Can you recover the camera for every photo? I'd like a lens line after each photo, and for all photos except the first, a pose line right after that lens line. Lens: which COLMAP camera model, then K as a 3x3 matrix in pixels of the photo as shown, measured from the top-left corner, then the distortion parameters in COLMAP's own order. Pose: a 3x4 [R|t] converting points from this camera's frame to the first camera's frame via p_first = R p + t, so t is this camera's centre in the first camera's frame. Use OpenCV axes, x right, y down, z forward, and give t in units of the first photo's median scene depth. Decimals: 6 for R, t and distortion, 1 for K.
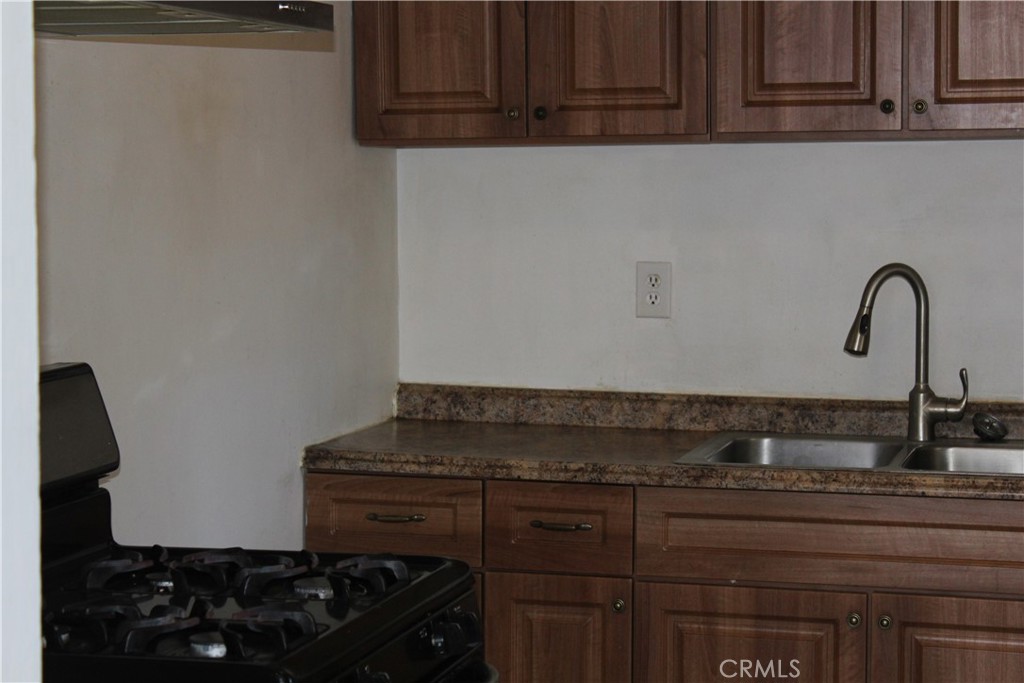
lens RADIAL K [[2416.7, 0, 512.0], [0, 2416.7, 341.5], [0, 0, 1]] dist [0.059947, 0.740505]
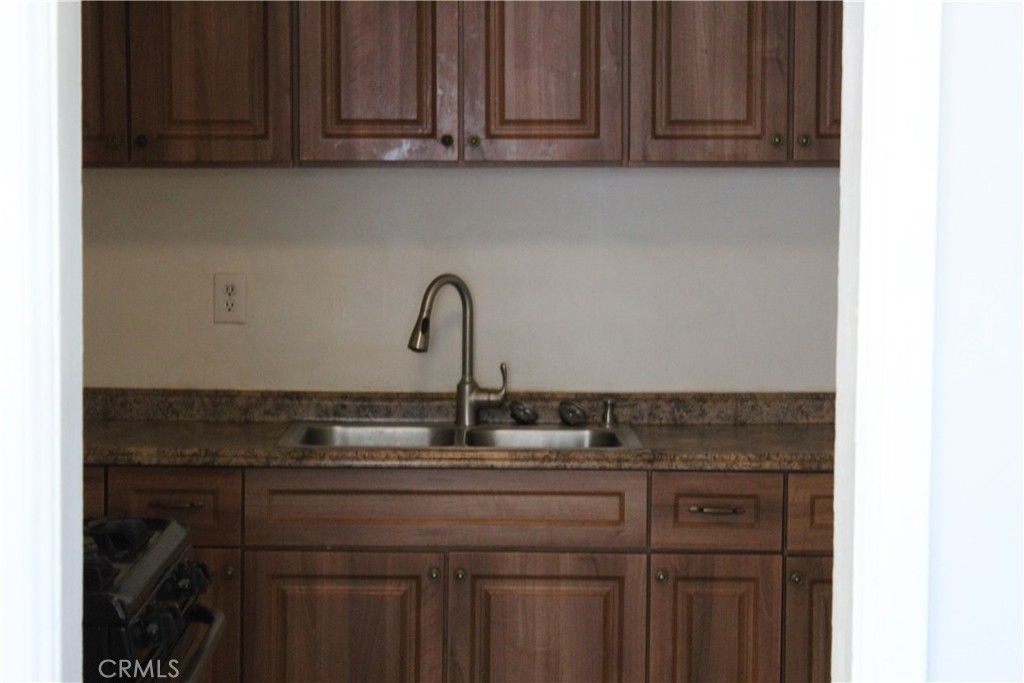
lens RADIAL K [[2416.7, 0, 512.0], [0, 2416.7, 341.5], [0, 0, 1]] dist [0.059947, 0.740505]
pose [[0.957472, -0.009951, 0.288355, -0.155083], [0.013493, 0.999856, -0.010298, 0.013350], [-0.288211, 0.013750, 0.957468, -0.133471]]
